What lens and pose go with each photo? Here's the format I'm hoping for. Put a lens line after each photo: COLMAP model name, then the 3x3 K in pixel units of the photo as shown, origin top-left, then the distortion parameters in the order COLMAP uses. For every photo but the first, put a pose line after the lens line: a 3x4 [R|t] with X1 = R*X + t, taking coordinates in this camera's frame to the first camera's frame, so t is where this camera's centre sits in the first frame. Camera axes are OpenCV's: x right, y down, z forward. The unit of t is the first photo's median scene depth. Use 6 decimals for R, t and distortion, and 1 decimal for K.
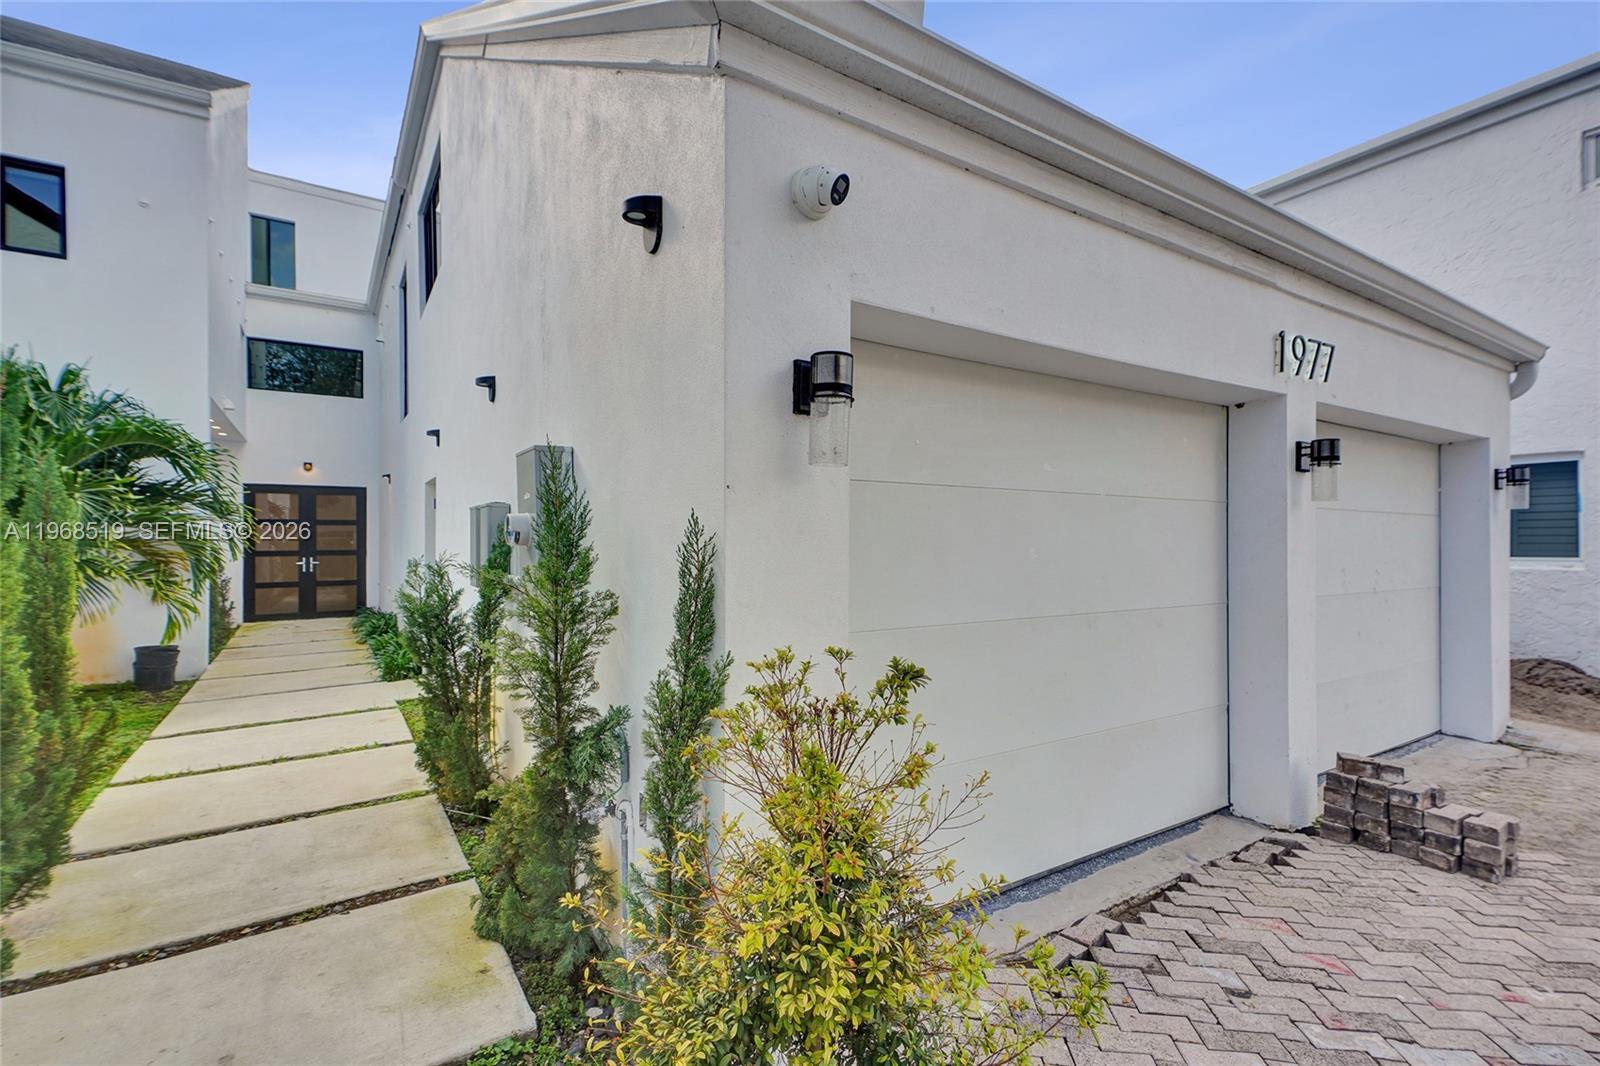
lens RADIAL K [[723.7, 0, 800.0], [0, 723.7, 533.0], [0, 0, 1]] dist [-0.013481, 0.000529]
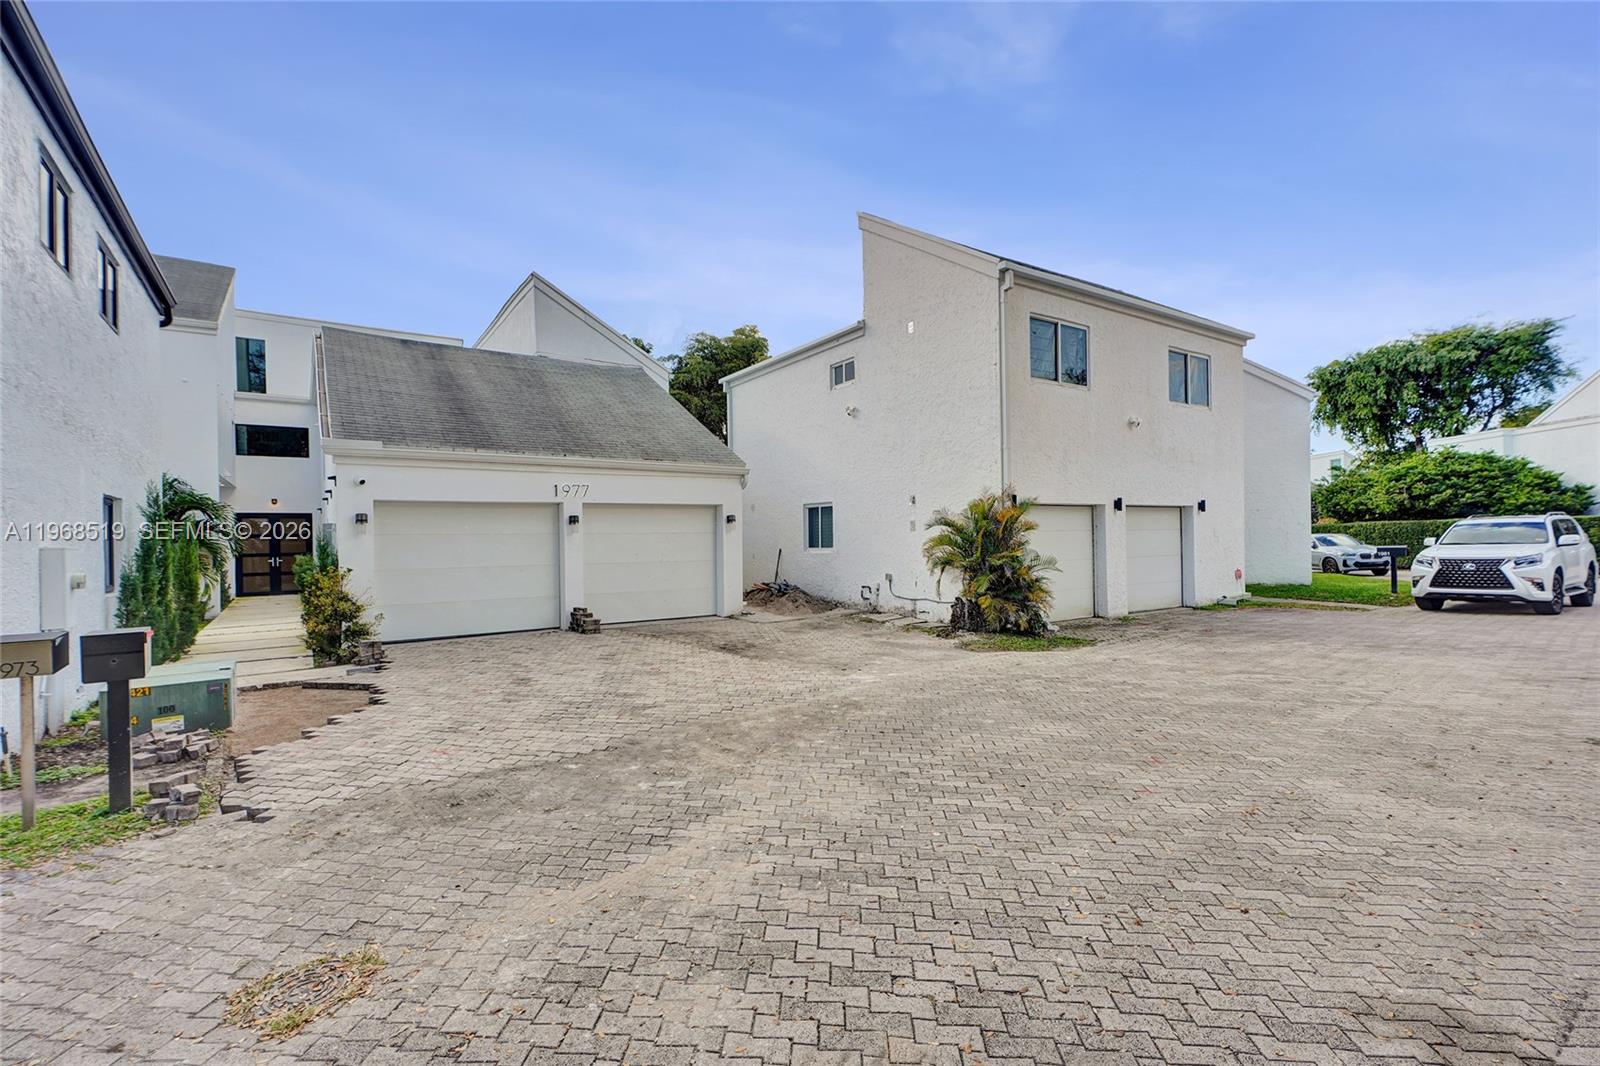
lens RADIAL K [[723.7, 0, 800.0], [0, 723.7, 533.0], [0, 0, 1]] dist [-0.013481, 0.000529]
pose [[0.999820, -0.010853, 0.015592, 0.504756], [0.010787, 0.999933, 0.004285, -0.016969], [-0.015637, -0.004116, 0.999869, -0.679463]]
